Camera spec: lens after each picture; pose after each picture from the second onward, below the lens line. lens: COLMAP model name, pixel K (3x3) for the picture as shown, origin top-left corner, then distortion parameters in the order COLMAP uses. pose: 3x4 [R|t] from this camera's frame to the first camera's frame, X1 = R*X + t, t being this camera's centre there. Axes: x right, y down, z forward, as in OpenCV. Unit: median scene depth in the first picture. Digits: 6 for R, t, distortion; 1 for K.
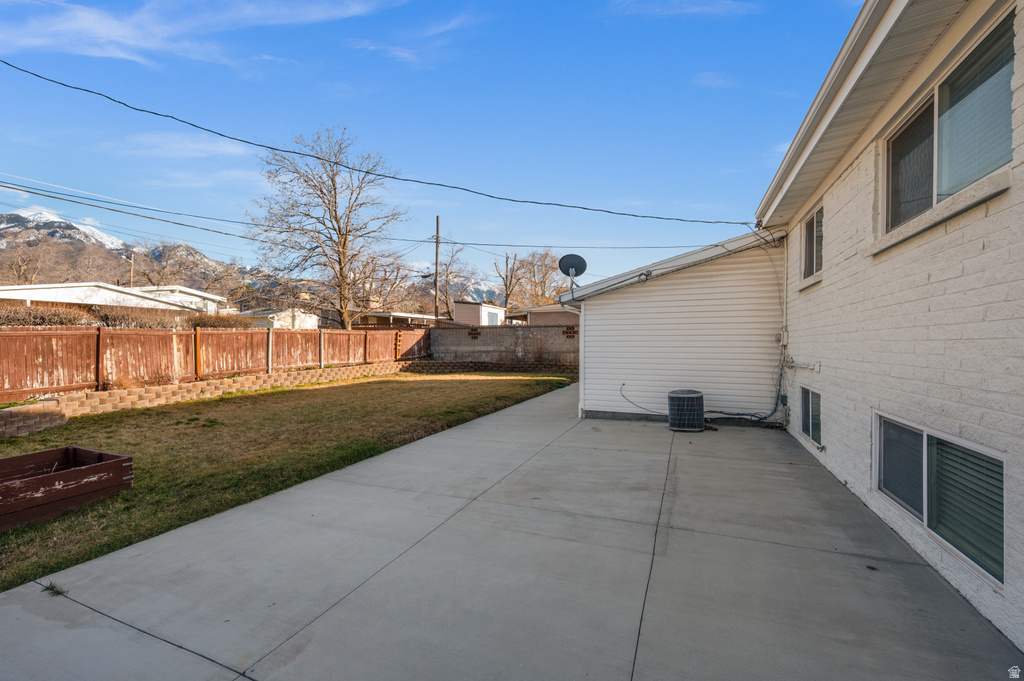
lens RADIAL K [[411.7, 0, 517.4], [0, 411.7, 344.2], [0, 0, 1]] dist [-0.001494, 0.000201]
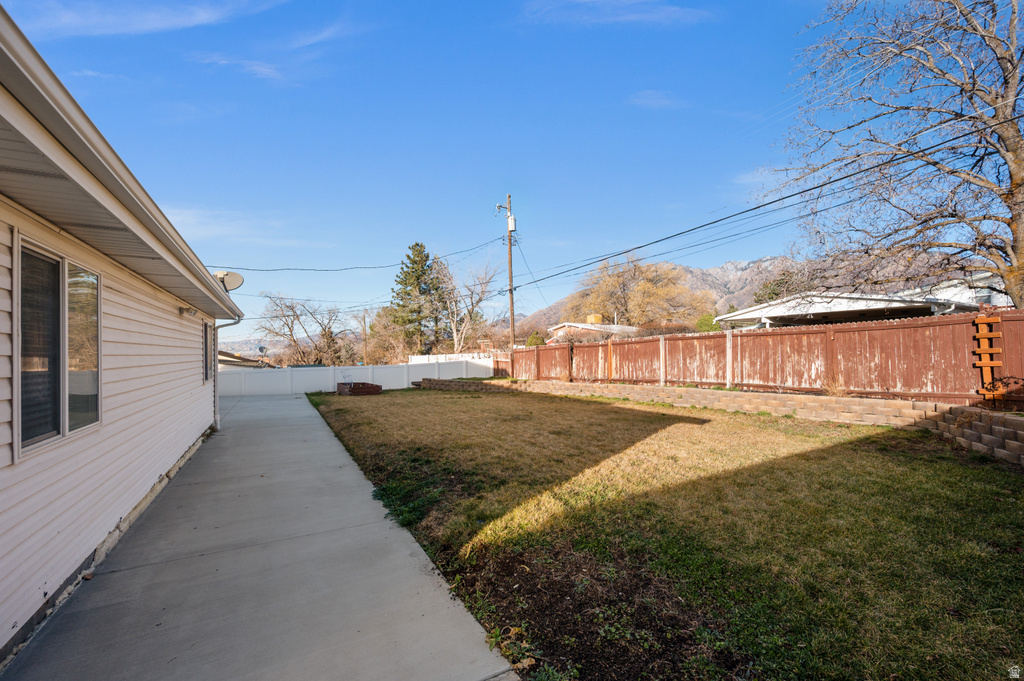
lens RADIAL K [[411.7, 0, 511.5], [0, 411.7, 348.1], [0, 0, 1]] dist [-0.001494, 0.000201]
pose [[-0.614318, -0.006621, -0.789031, 0.377635], [0.007923, 0.999863, -0.014559, -0.001652], [0.789019, -0.015195, -0.614181, 1.506565]]
